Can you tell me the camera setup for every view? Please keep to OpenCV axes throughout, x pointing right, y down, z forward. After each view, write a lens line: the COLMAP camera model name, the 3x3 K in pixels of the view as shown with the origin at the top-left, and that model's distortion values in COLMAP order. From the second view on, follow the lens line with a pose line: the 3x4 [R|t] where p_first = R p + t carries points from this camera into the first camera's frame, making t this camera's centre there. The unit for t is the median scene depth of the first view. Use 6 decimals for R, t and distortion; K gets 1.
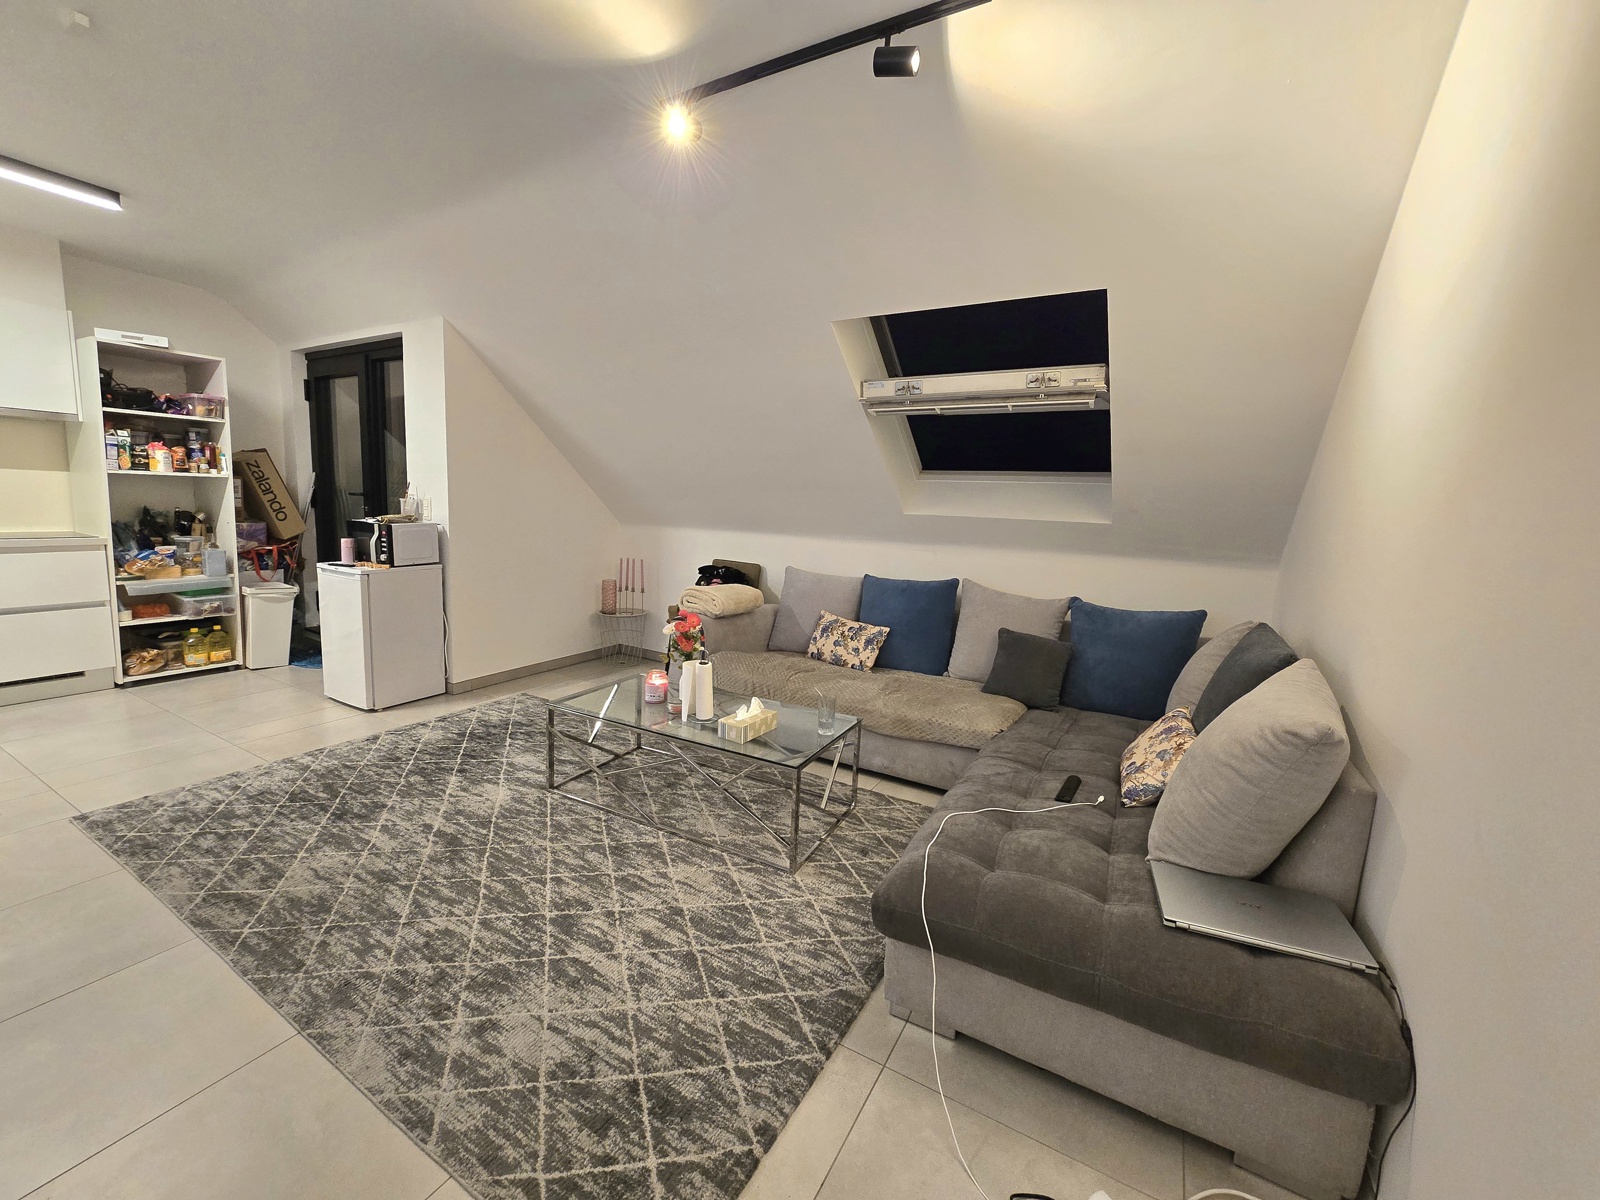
lens RADIAL K [[650.7, 0, 789.0], [0, 650.7, 584.1], [0, 0, 1]] dist [-0.003404, -0.001276]
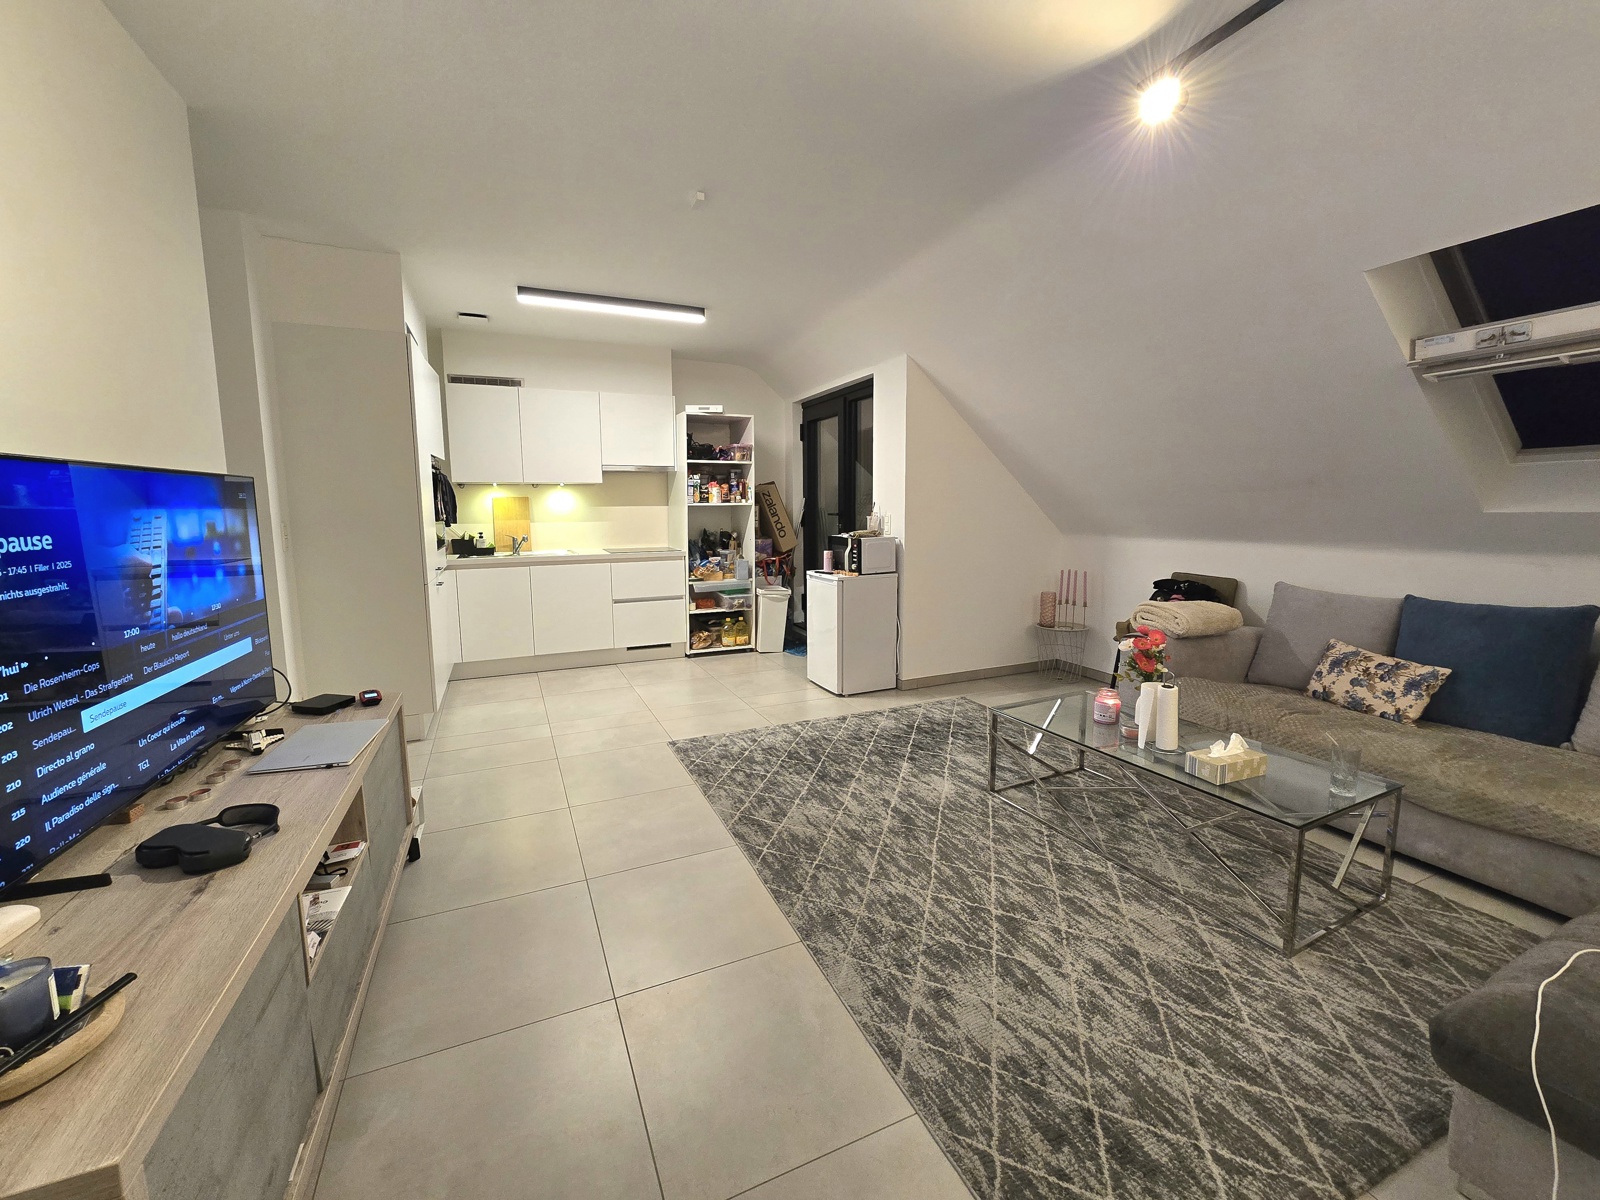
lens RADIAL K [[650.7, 0, 792.4], [0, 650.7, 586.2], [0, 0, 1]] dist [-0.003404, -0.001276]
pose [[0.809059, 0.026109, -0.587147, -0.024853], [-0.035710, 0.999351, -0.004768, 0.005269], [0.586641, 0.024825, 0.809466, -0.027051]]
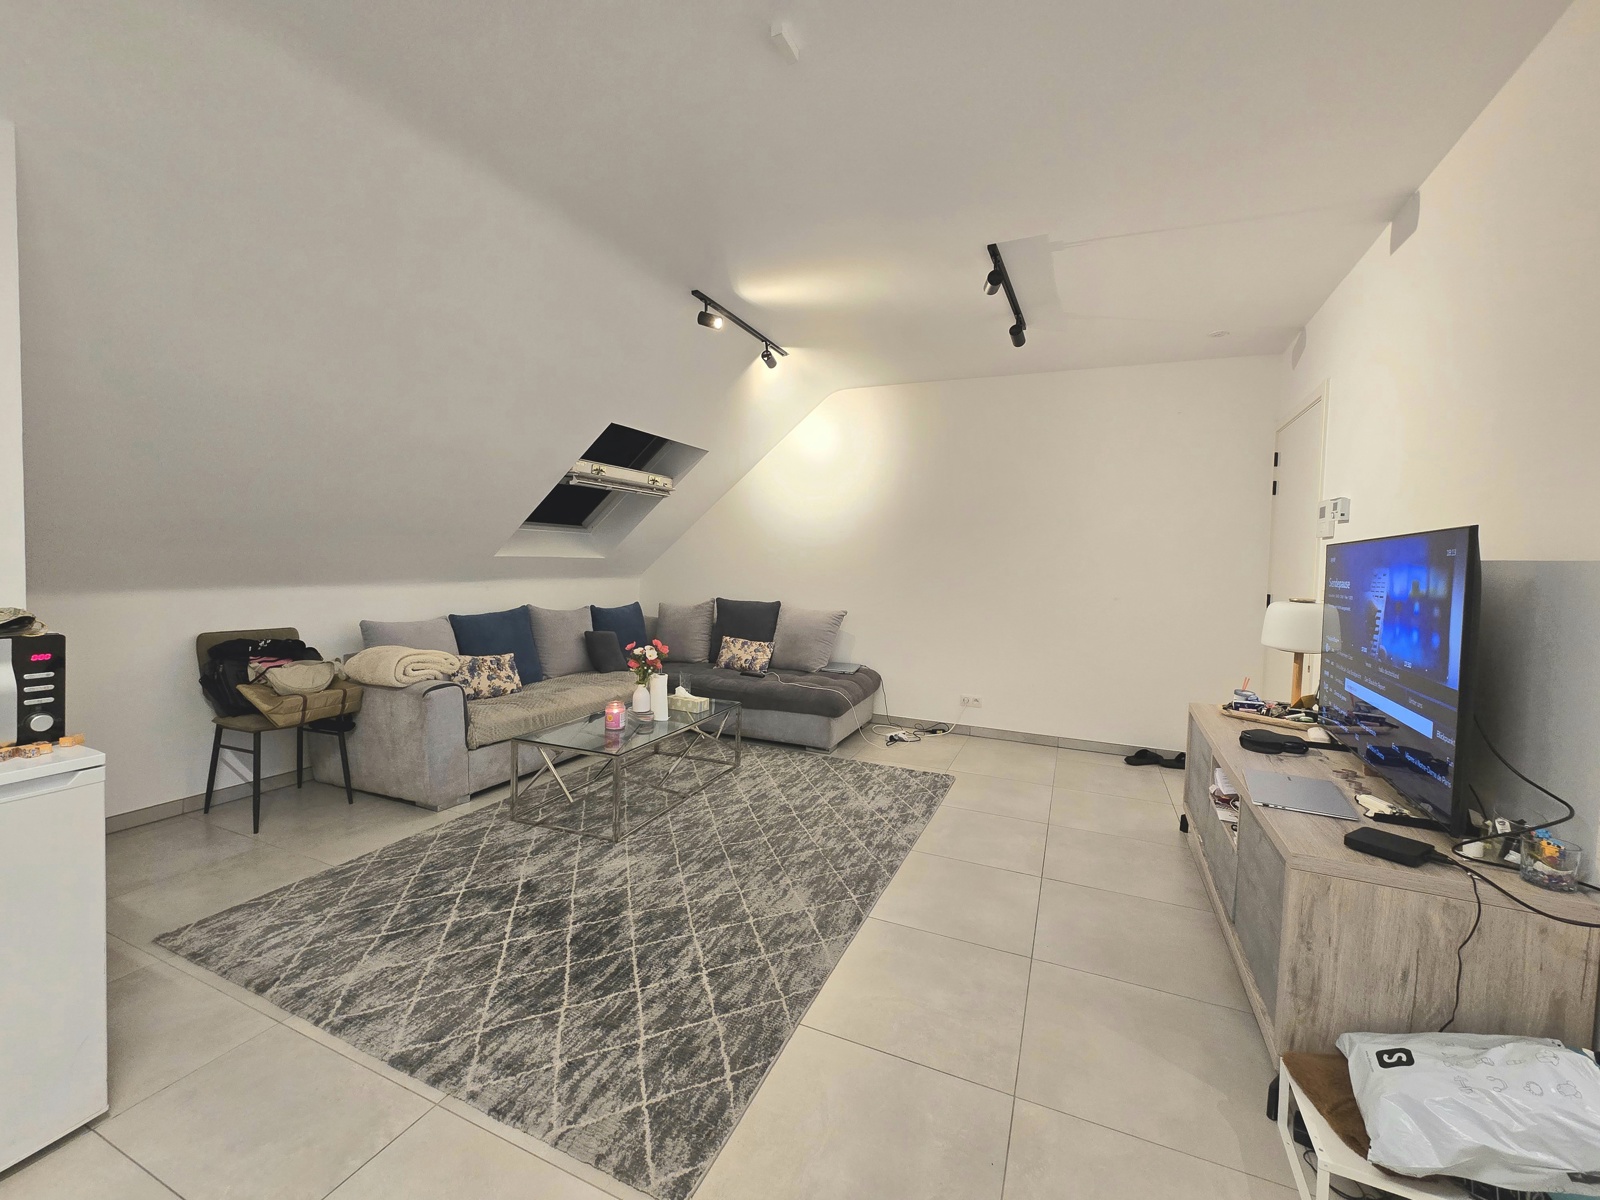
lens RADIAL K [[650.7, 0, 787.8], [0, 650.7, 583.3], [0, 0, 1]] dist [-0.003404, -0.001276]
pose [[-0.098176, -0.080691, 0.991892, -1.339914], [0.099055, 0.990965, 0.090420, -0.146655], [-0.990227, 0.107129, -0.089297, 0.762789]]
